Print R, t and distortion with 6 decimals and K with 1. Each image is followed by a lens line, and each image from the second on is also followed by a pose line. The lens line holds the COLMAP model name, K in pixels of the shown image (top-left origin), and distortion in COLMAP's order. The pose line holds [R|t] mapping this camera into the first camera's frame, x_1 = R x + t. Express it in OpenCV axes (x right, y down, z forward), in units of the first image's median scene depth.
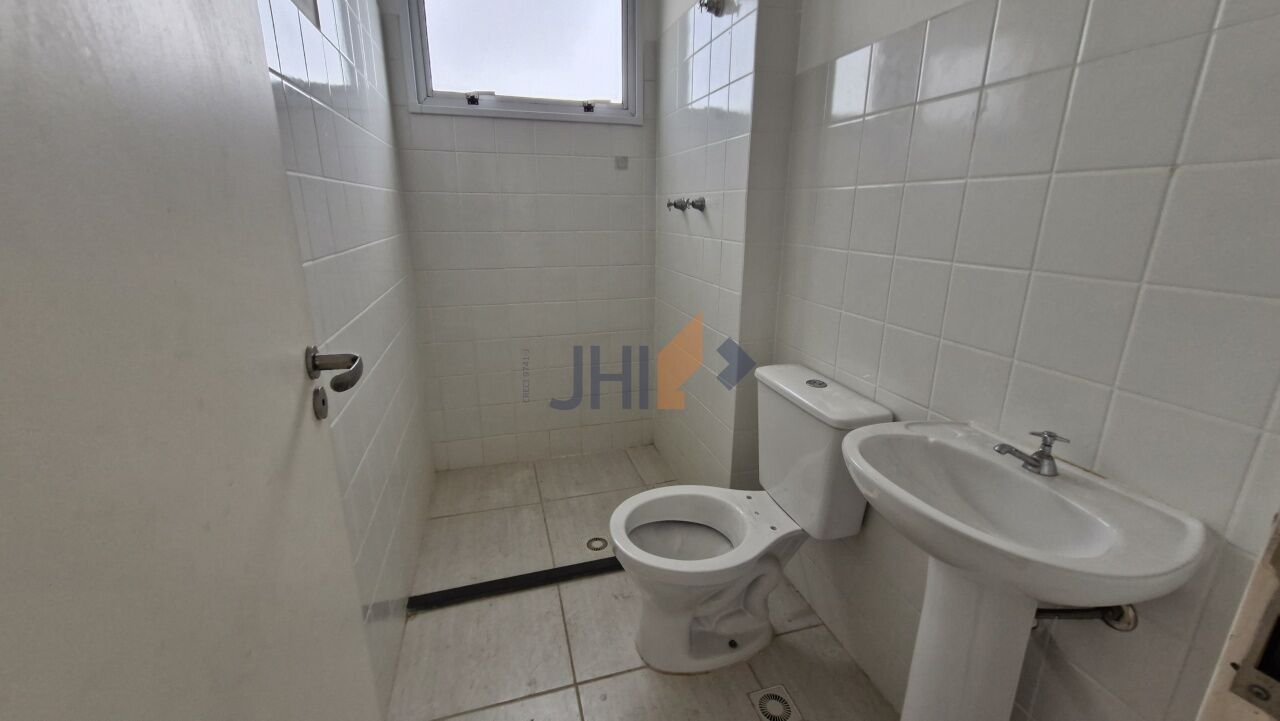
lens RADIAL K [[509.9, 0, 644.3], [0, 509.9, 354.9], [0, 0, 1]] dist [0.005674, -0.003256]
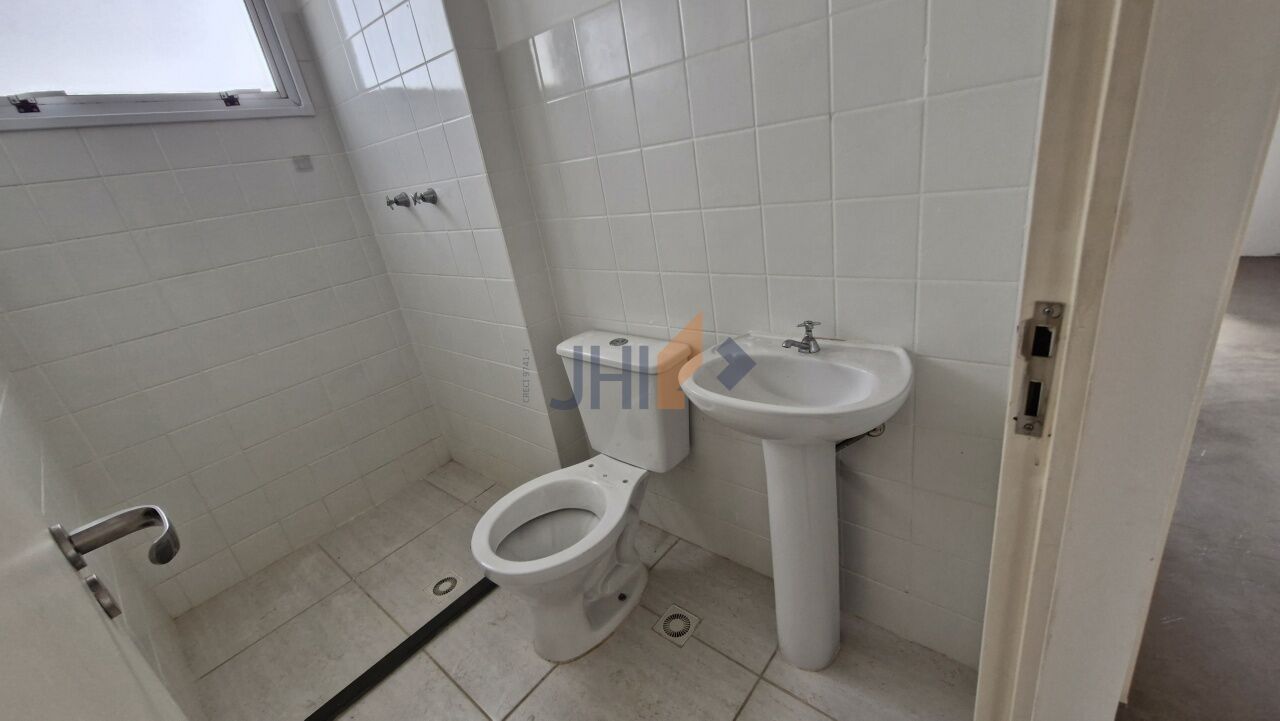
lens RADIAL K [[509.9, 0, 653.0], [0, 509.9, 354.5], [0, 0, 1]] dist [0.005674, -0.003256]
pose [[0.818852, -0.325710, 0.472646, -0.115957], [0.299932, 0.944855, 0.131492, -0.036647], [-0.489410, 0.034089, 0.871387, 0.019177]]
